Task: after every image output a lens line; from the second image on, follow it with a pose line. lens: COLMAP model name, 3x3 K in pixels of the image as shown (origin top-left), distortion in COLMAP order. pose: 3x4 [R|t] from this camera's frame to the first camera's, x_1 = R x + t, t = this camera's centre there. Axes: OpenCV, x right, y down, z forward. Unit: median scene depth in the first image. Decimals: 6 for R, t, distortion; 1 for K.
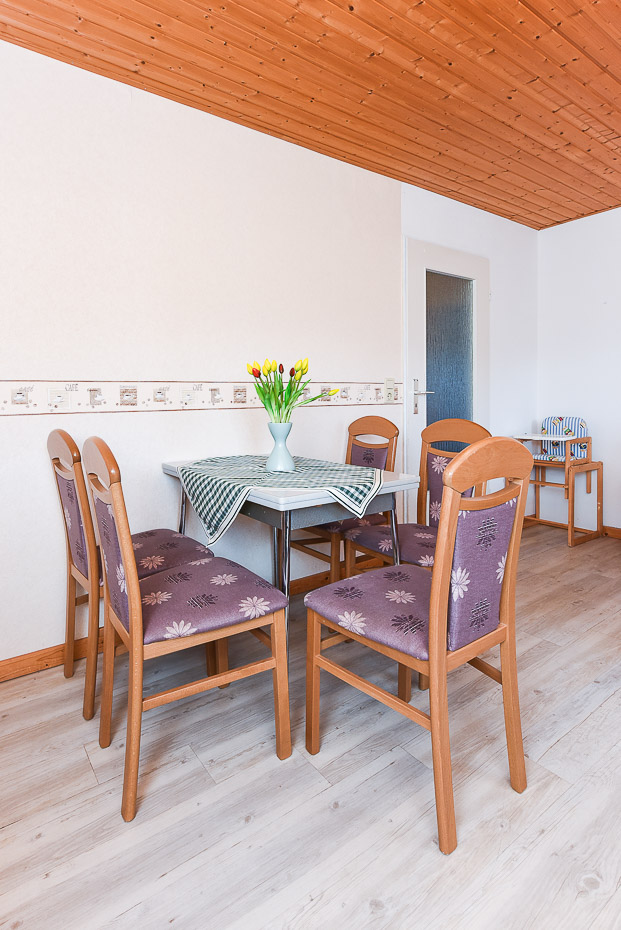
lens RADIAL K [[487.4, 0, 292.3], [0, 487.4, 445.7], [0, 0, 1]] dist [0.002274, -0.002267]
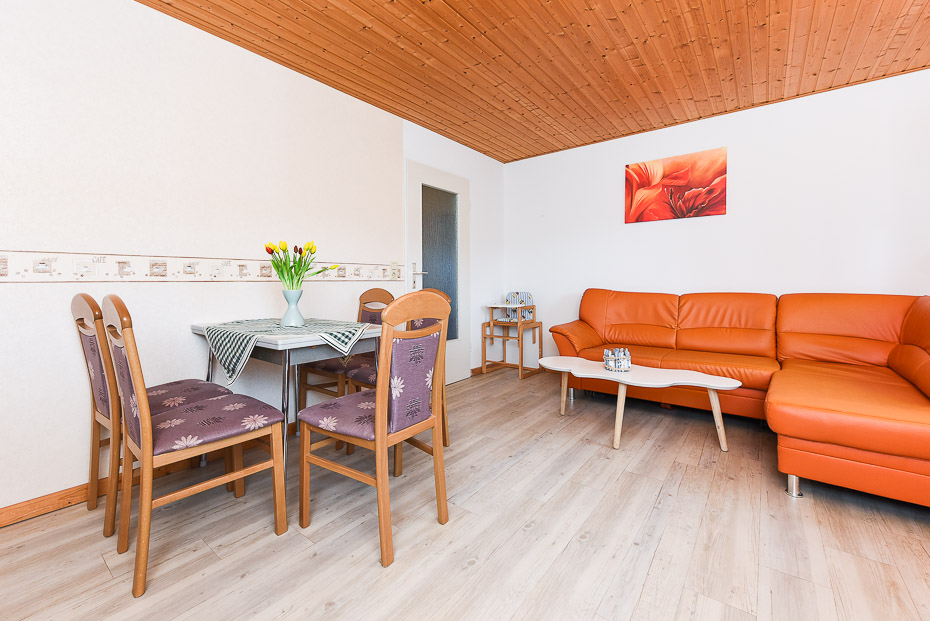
lens RADIAL K [[395.3, 0, 464.7], [0, 395.3, 309.8], [0, 0, 1]] dist [-0.006991, -0.000338]
pose [[0.958109, -0.011565, 0.286169, 0.120581], [0.021353, 0.999288, -0.031106, 0.051971], [-0.285605, 0.035914, 0.957674, -0.147129]]
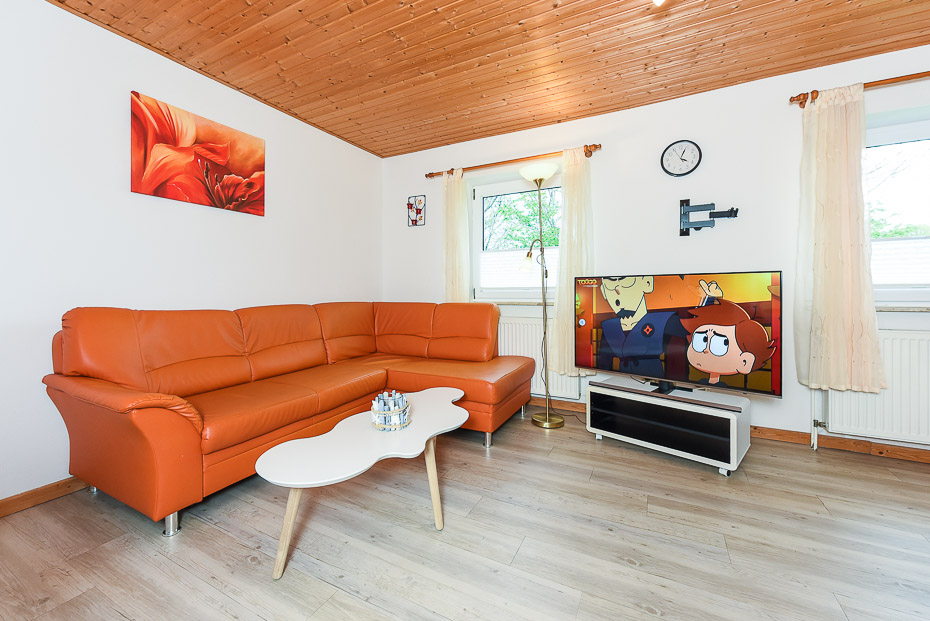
lens RADIAL K [[372.3, 0, 467.2], [0, 372.3, 300.9], [0, 0, 1]] dist [-0.004158, -0.000147]
pose [[-0.445443, -0.010297, 0.895251, 0.083916], [0.098850, 0.993255, 0.060609, -0.072445], [-0.889837, 0.115493, -0.441421, 1.041900]]
